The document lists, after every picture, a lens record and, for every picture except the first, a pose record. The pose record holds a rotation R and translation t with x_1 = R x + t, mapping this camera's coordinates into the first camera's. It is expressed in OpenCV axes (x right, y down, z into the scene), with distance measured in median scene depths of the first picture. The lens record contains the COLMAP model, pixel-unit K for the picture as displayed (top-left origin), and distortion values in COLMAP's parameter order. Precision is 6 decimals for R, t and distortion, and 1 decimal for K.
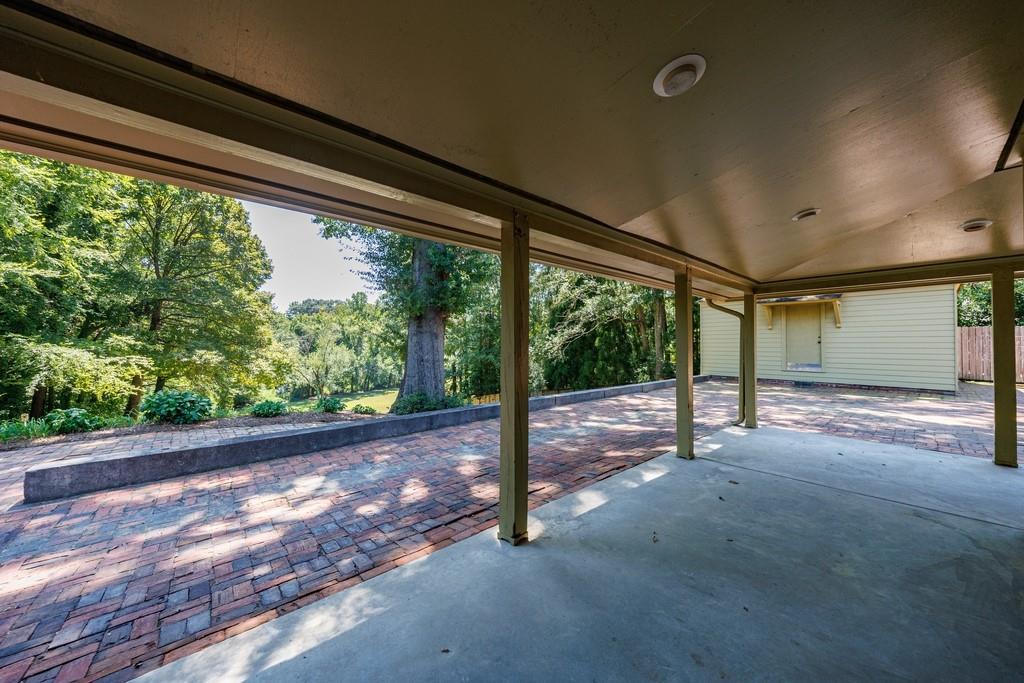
lens RADIAL K [[361.8, 0, 516.4], [0, 361.8, 343.7], [0, 0, 1]] dist [-0.011356, -0.000187]
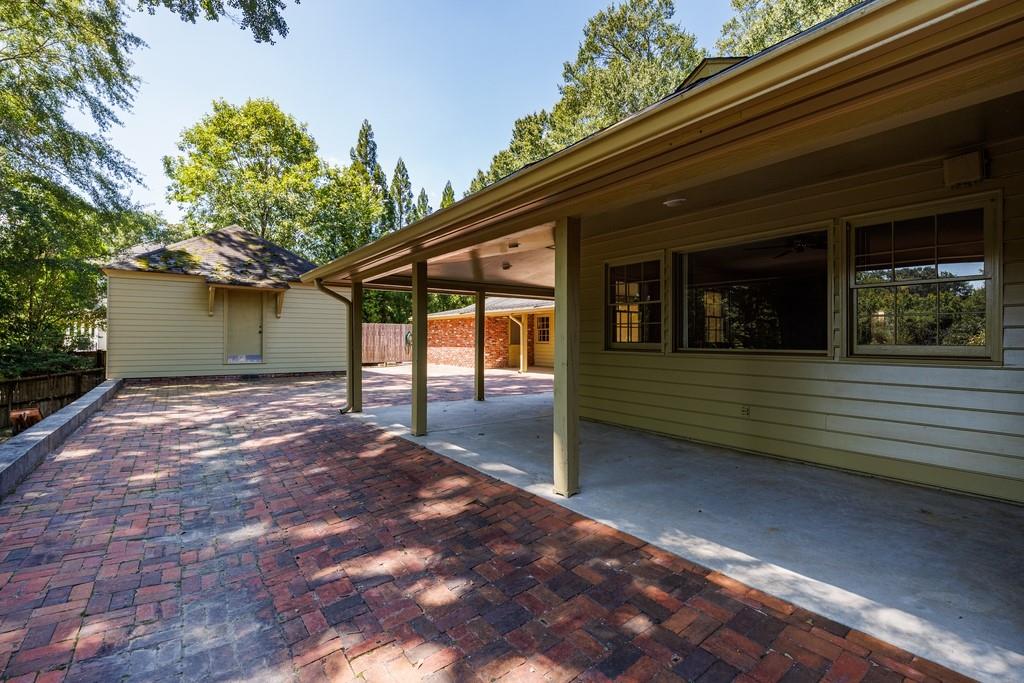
lens RADIAL K [[467.5, 0, 509.6], [0, 467.5, 340.2], [0, 0, 1]] dist [0.002358, -0.000996]
pose [[0.089324, -0.004693, 0.995992, -0.952799], [-0.001199, 0.999988, 0.004819, 0.030523], [-0.996002, -0.001624, 0.089317, 0.668825]]
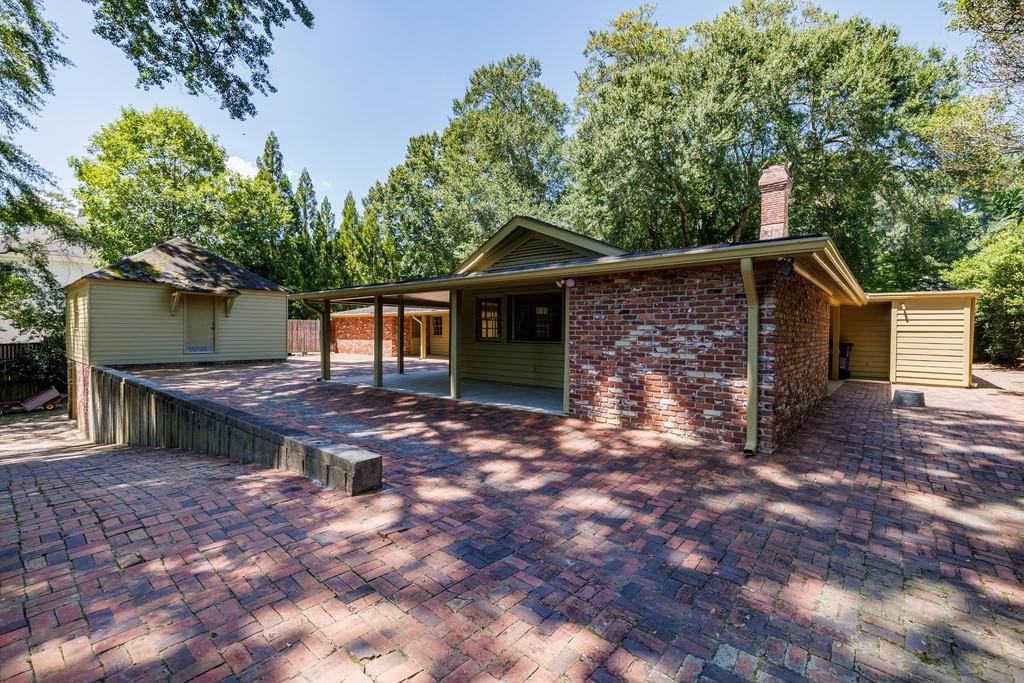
lens RADIAL K [[467.5, 0, 507.2], [0, 467.5, 339.3], [0, 0, 1]] dist [0.002358, -0.000996]
pose [[-0.143226, -0.018684, 0.989514, -2.421558], [-0.005201, 0.999822, 0.018126, -0.001139], [-0.989676, -0.002550, -0.143297, 0.727101]]
